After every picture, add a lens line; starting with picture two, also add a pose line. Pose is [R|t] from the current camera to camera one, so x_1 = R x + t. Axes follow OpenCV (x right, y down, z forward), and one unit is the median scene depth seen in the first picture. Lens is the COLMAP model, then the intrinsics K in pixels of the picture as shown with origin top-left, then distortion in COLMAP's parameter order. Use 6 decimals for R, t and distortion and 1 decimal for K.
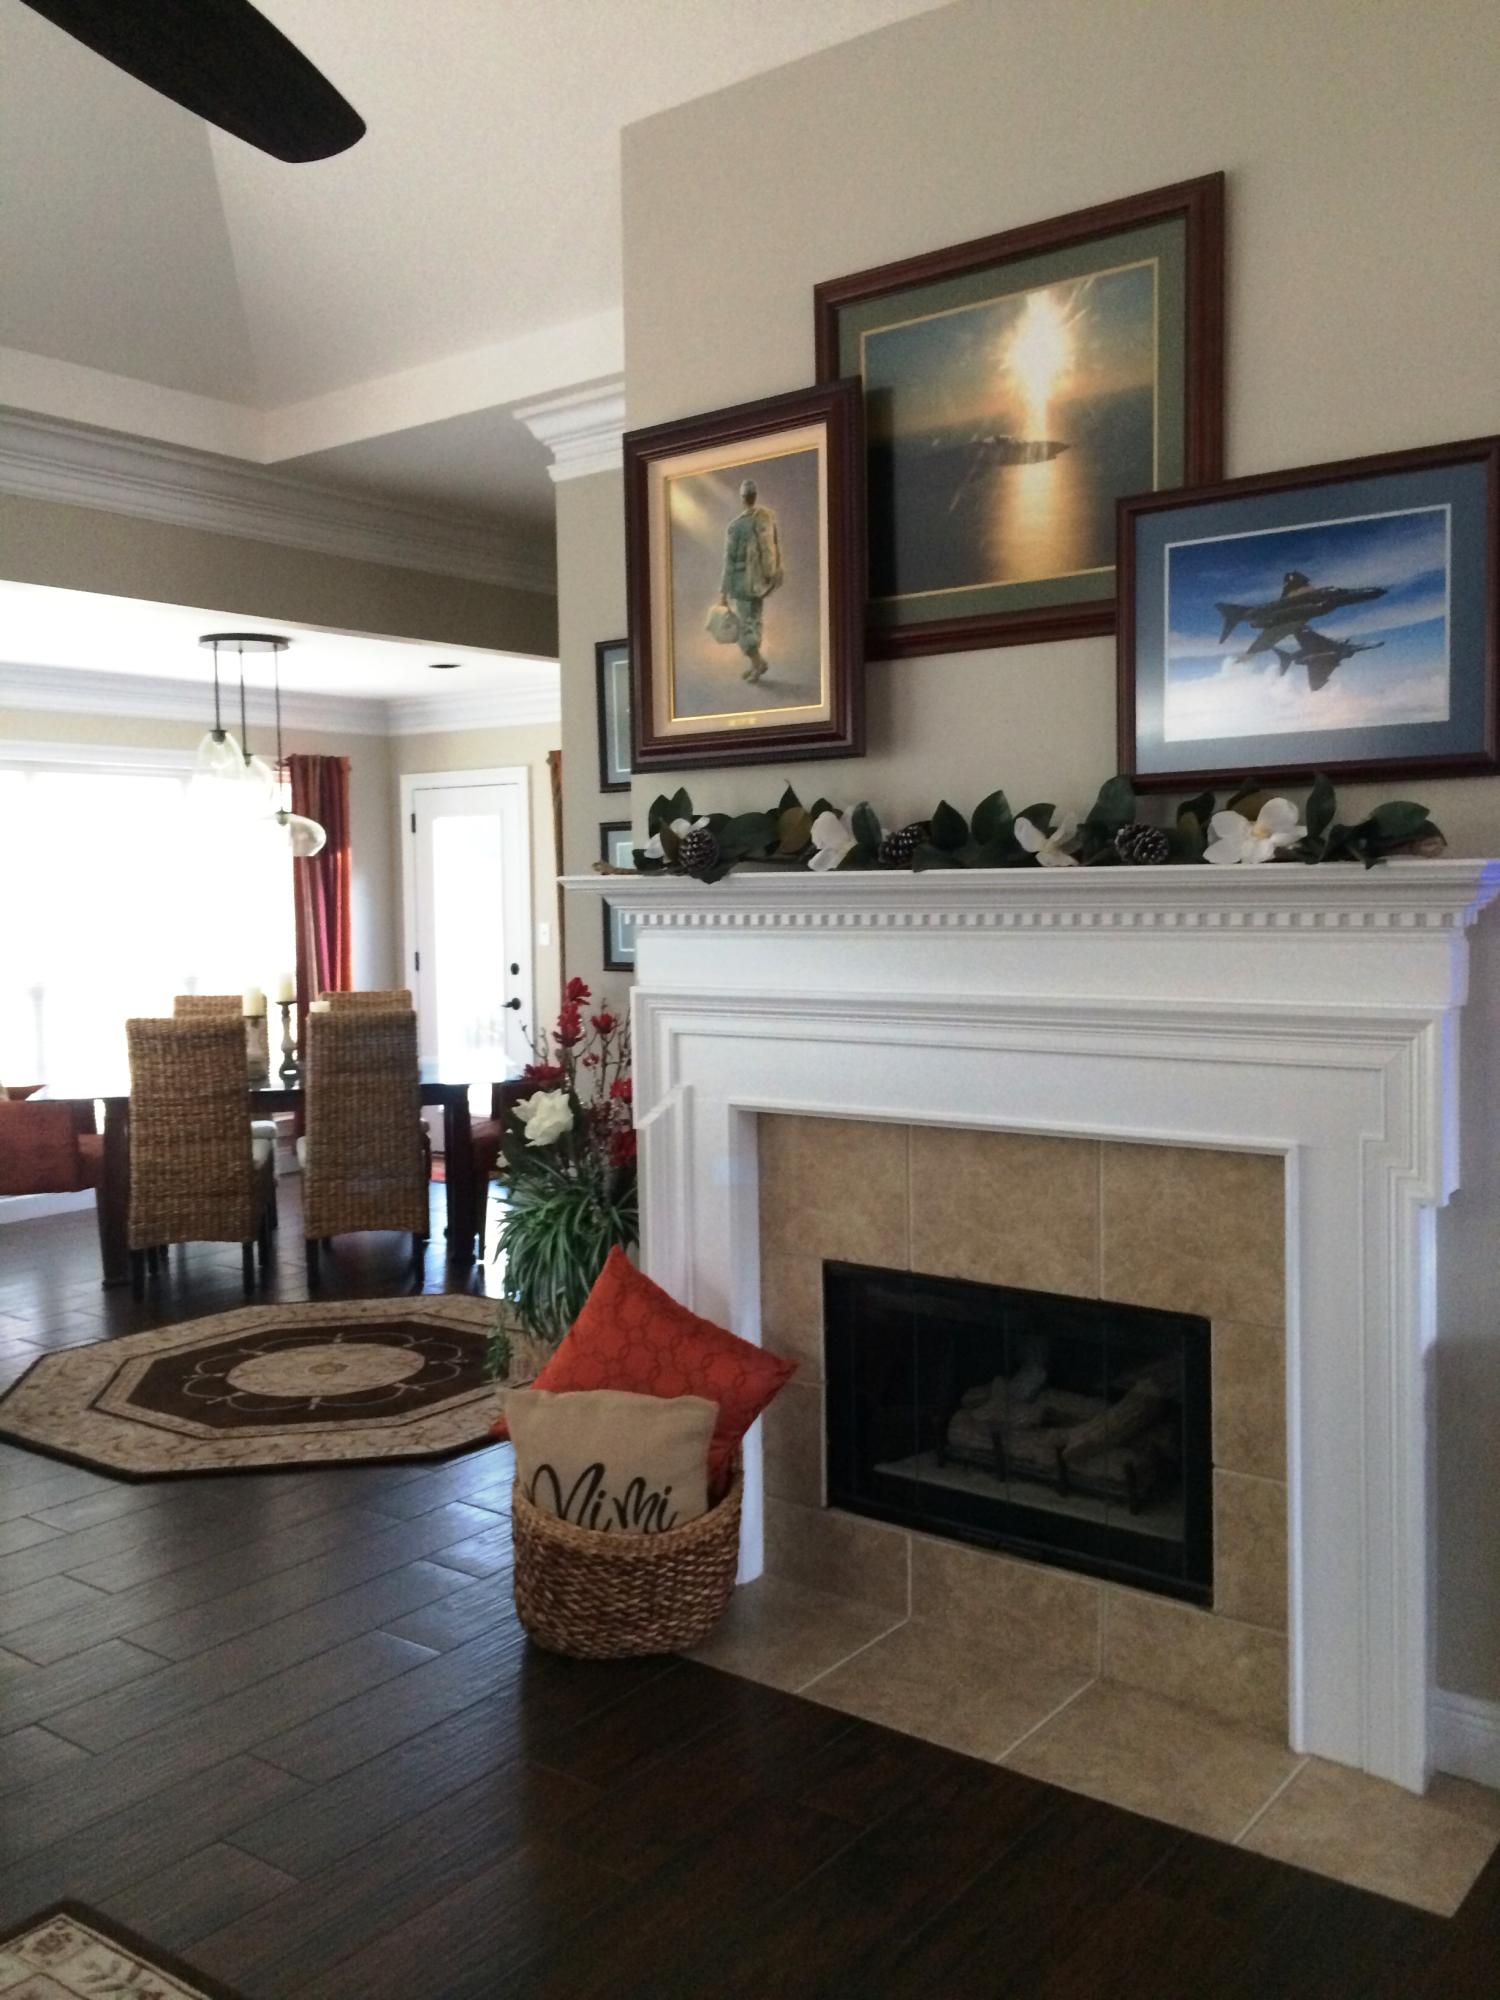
lens RADIAL K [[1725.5, 0, 757.1], [0, 1725.5, 997.3], [0, 0, 1]] dist [0.052402, -0.038892]
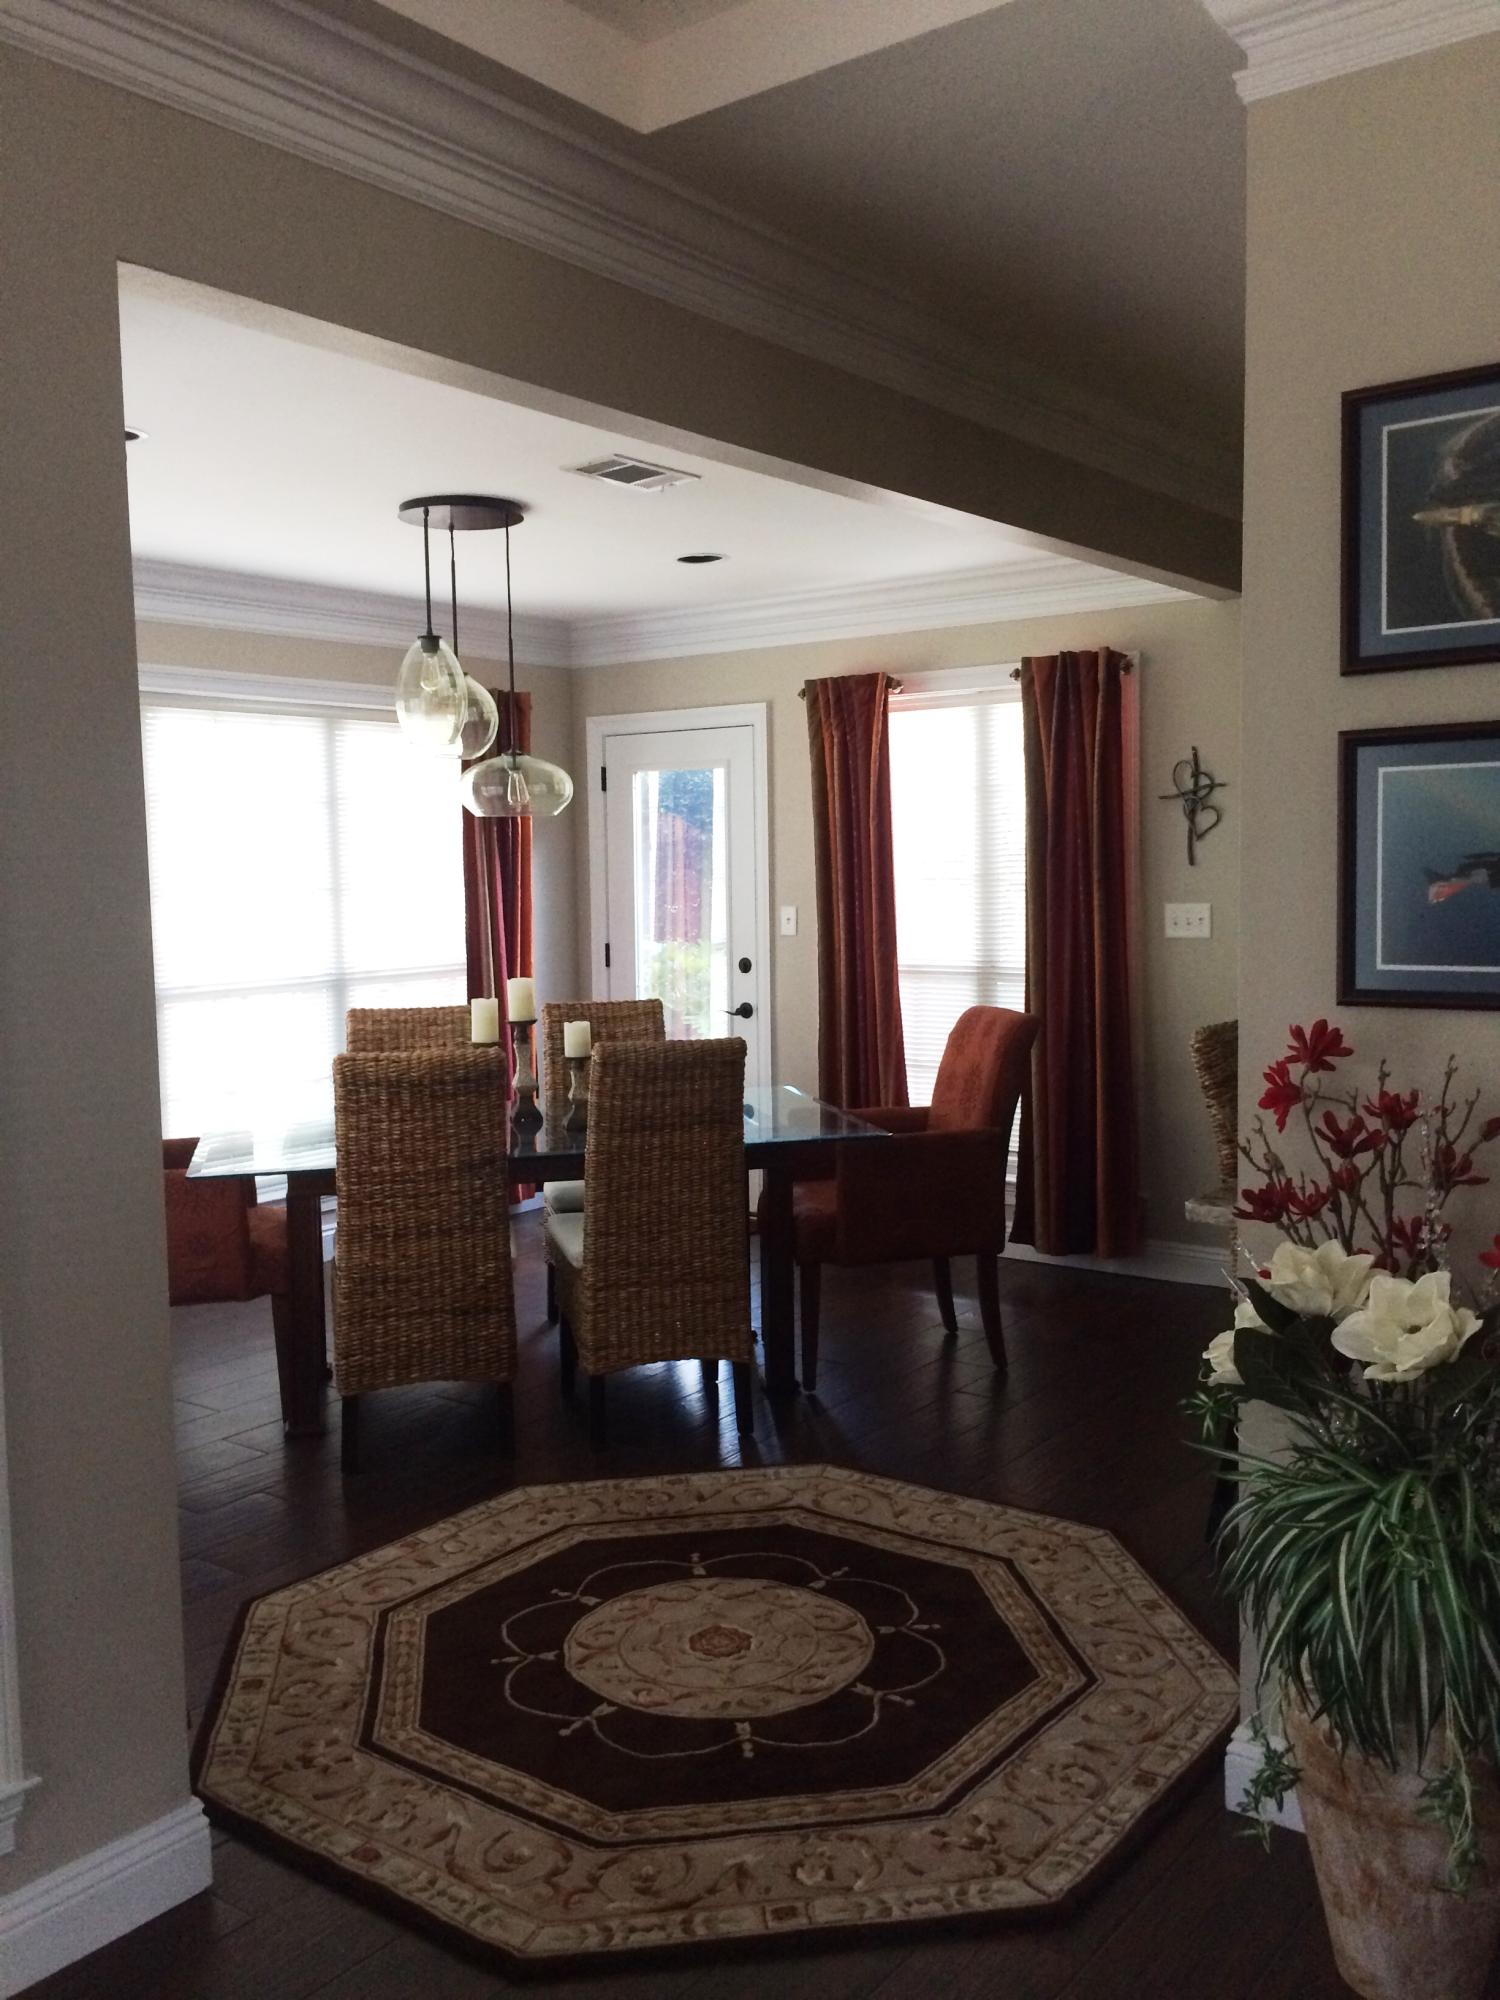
lens RADIAL K [[1725.5, 0, 743.7], [0, 1725.5, 1000.8], [0, 0, 1]] dist [0.052402, -0.038892]
pose [[0.999972, -0.000574, -0.007450, -0.218298], [0.000690, 0.999878, 0.015588, -0.020552], [0.007440, -0.015593, 0.999851, 0.363370]]
